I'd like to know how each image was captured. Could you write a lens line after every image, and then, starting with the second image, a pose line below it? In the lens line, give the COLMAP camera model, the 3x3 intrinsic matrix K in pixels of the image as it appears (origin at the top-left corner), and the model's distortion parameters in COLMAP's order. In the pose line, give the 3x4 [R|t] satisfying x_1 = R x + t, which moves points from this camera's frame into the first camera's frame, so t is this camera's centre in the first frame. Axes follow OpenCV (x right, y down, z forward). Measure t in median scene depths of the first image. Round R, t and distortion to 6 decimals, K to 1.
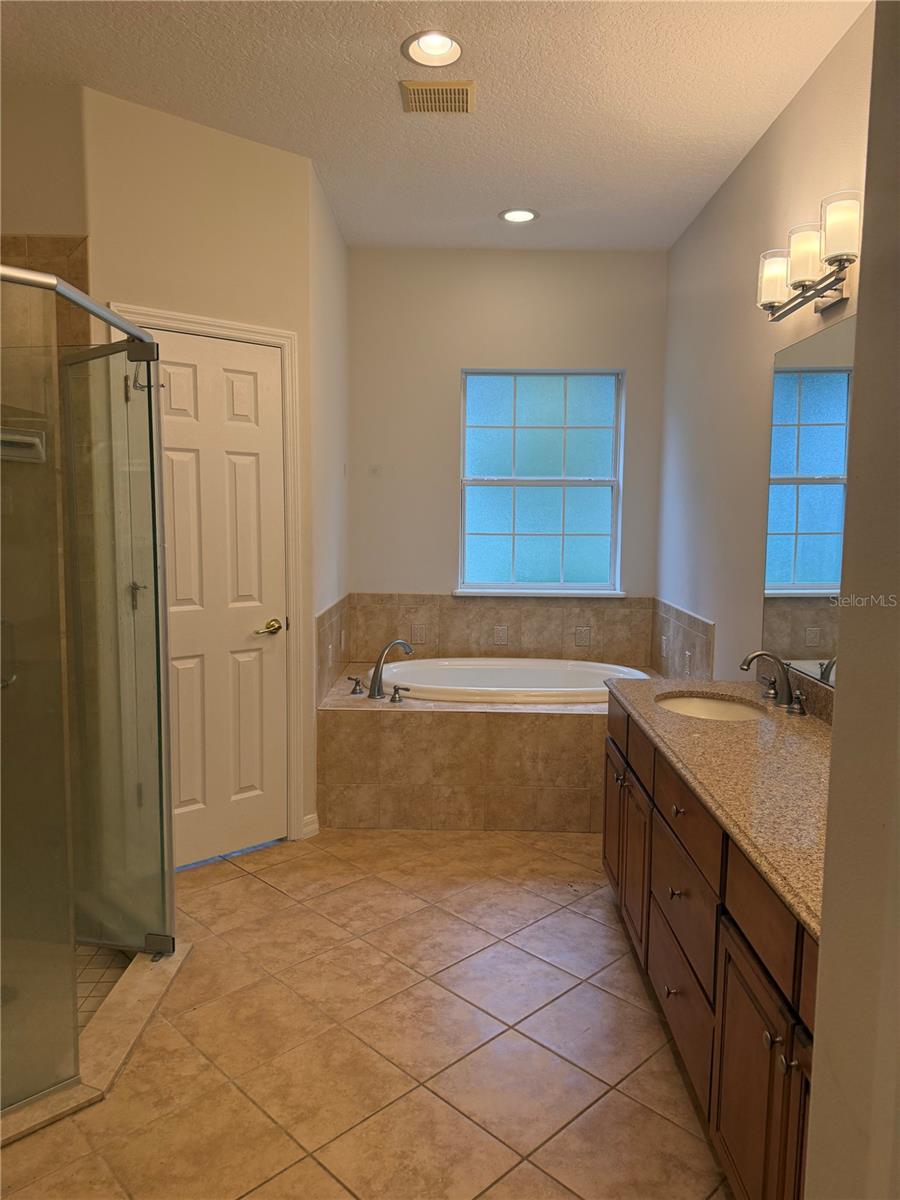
lens RADIAL K [[845.1, 0, 445.7], [0, 845.1, 599.9], [0, 0, 1]] dist [0.039906, -0.053713]
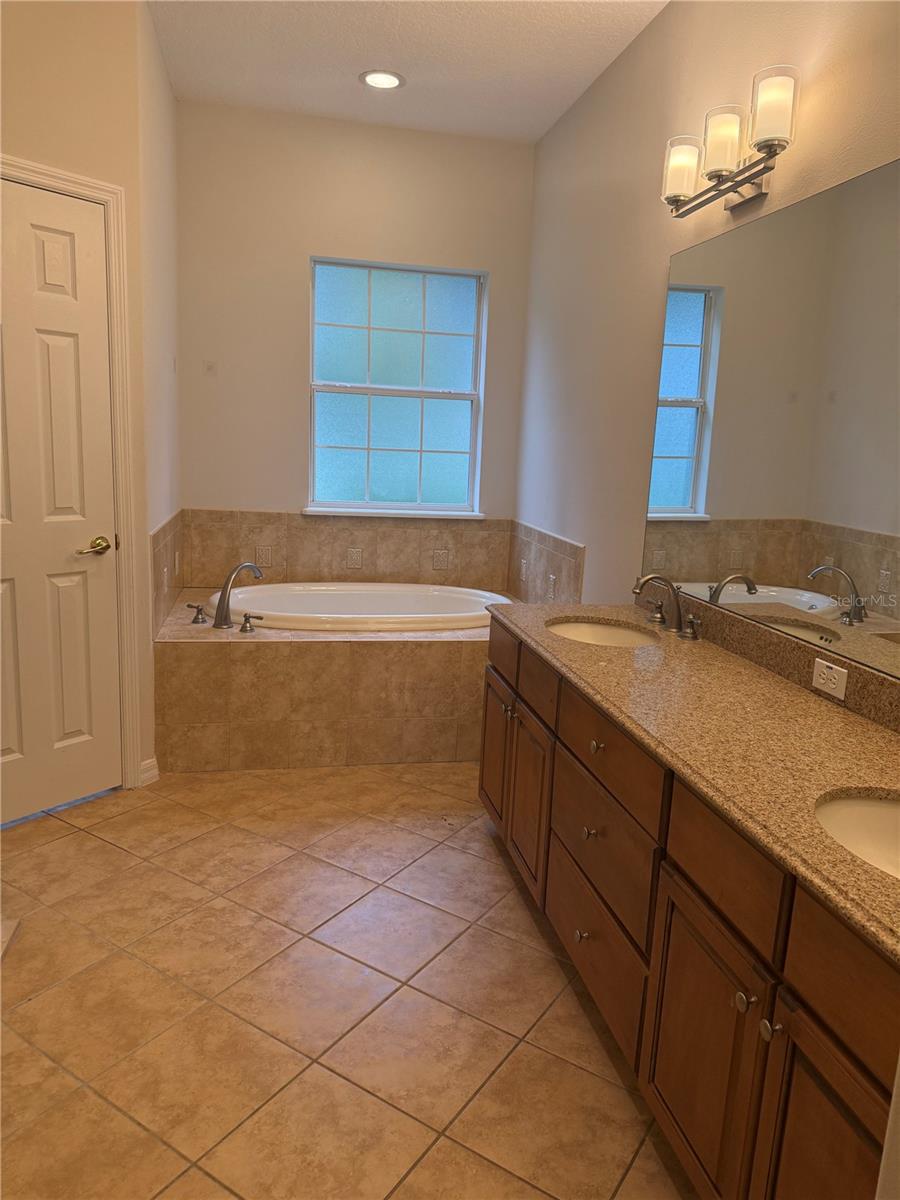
lens RADIAL K [[845.1, 0, 446.7], [0, 845.1, 603.1], [0, 0, 1]] dist [0.039906, -0.053713]
pose [[0.976795, -0.007711, 0.214037, -0.058289], [-0.012268, 0.995696, 0.091860, 0.007542], [-0.213824, -0.092354, 0.972497, 0.110405]]
